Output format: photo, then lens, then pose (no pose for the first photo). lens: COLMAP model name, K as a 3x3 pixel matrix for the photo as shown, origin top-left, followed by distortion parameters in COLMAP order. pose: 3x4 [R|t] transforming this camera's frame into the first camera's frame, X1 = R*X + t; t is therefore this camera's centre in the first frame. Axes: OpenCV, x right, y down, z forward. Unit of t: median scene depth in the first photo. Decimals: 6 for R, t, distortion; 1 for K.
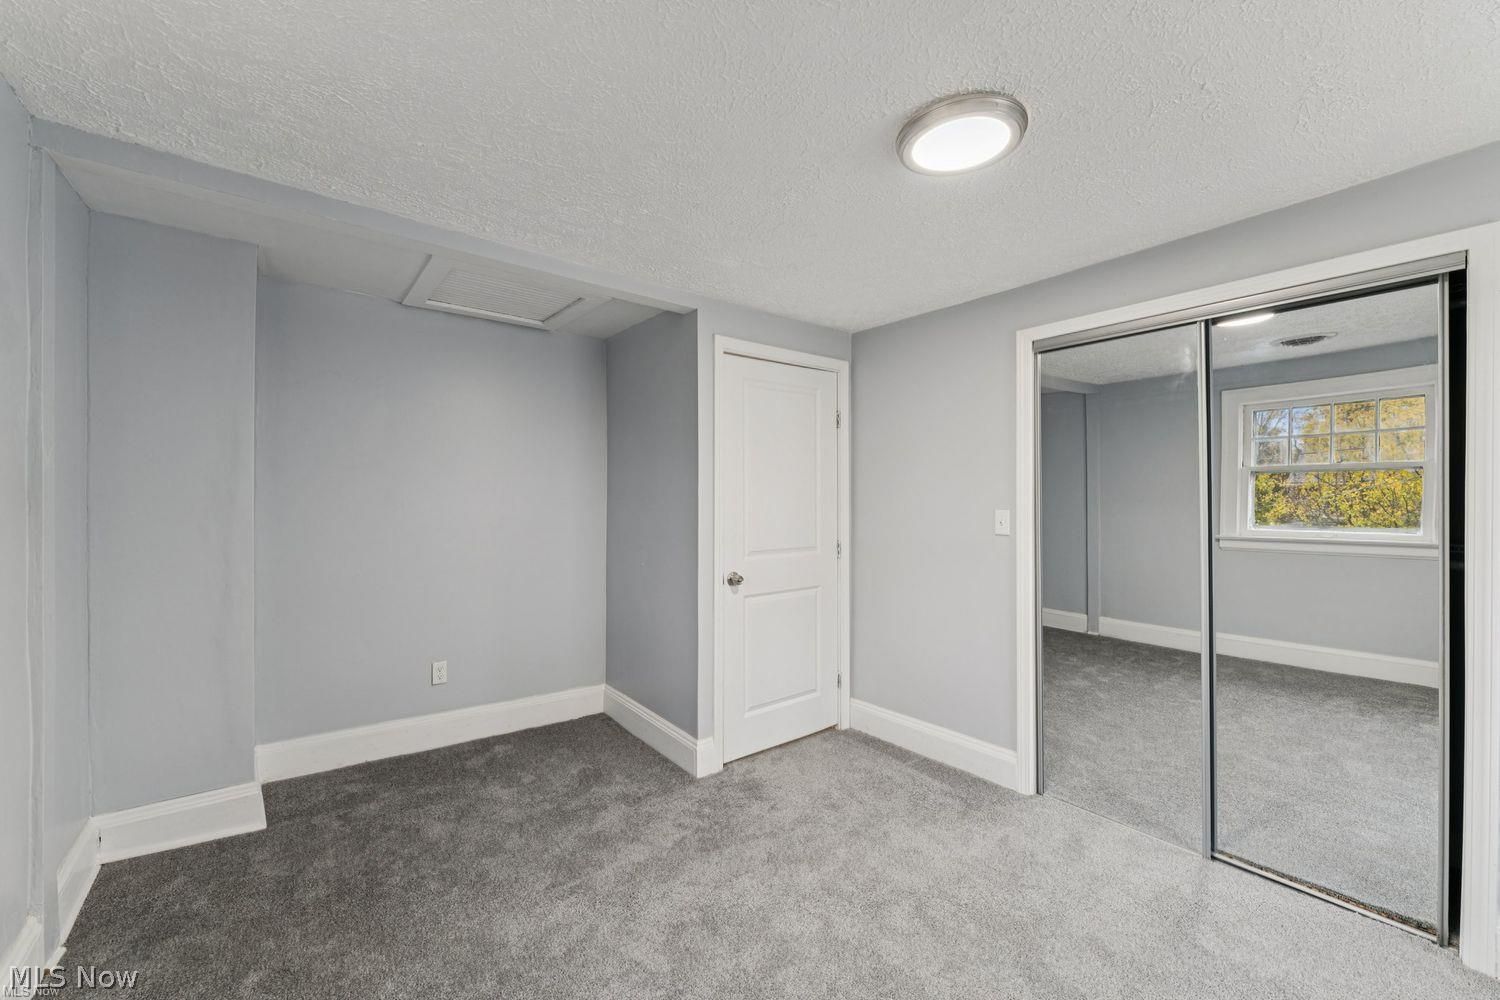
lens RADIAL K [[600.4, 0, 743.8], [0, 600.4, 493.0], [0, 0, 1]] dist [-0.000887, 0.000265]
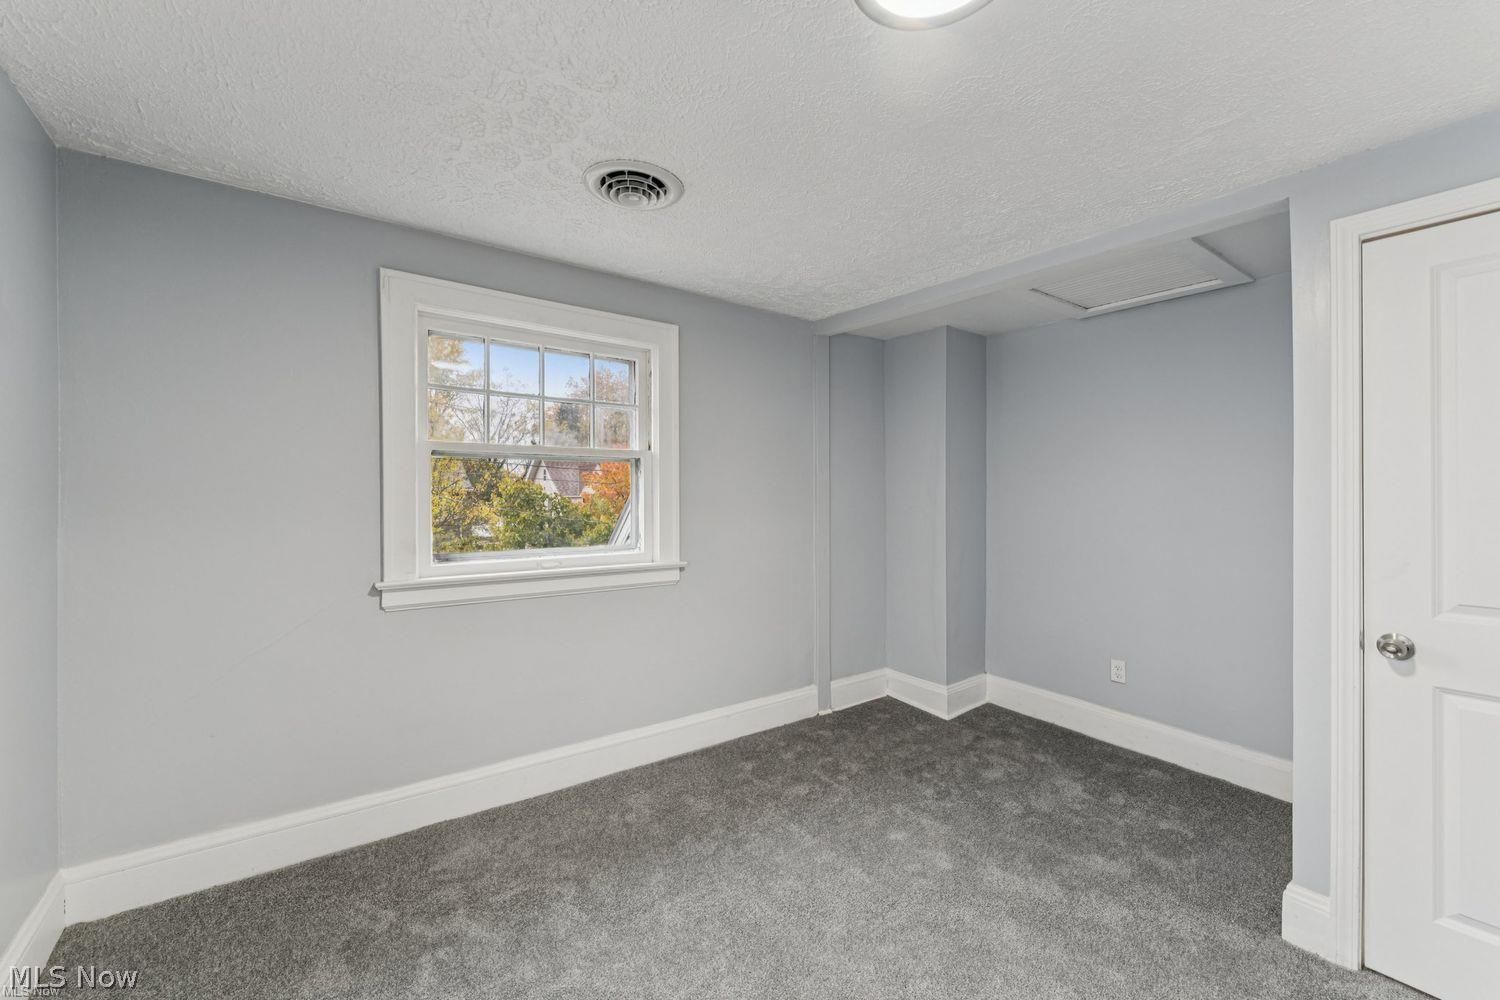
lens RADIAL K [[600.4, 0, 744.7], [0, 600.4, 499.6], [0, 0, 1]] dist [-0.000887, 0.000265]
pose [[-0.020164, 0.006445, -0.999776, 0.585488], [0.000321, 0.999979, 0.006440, 0.006245], [0.999797, -0.000191, -0.020166, 0.455816]]
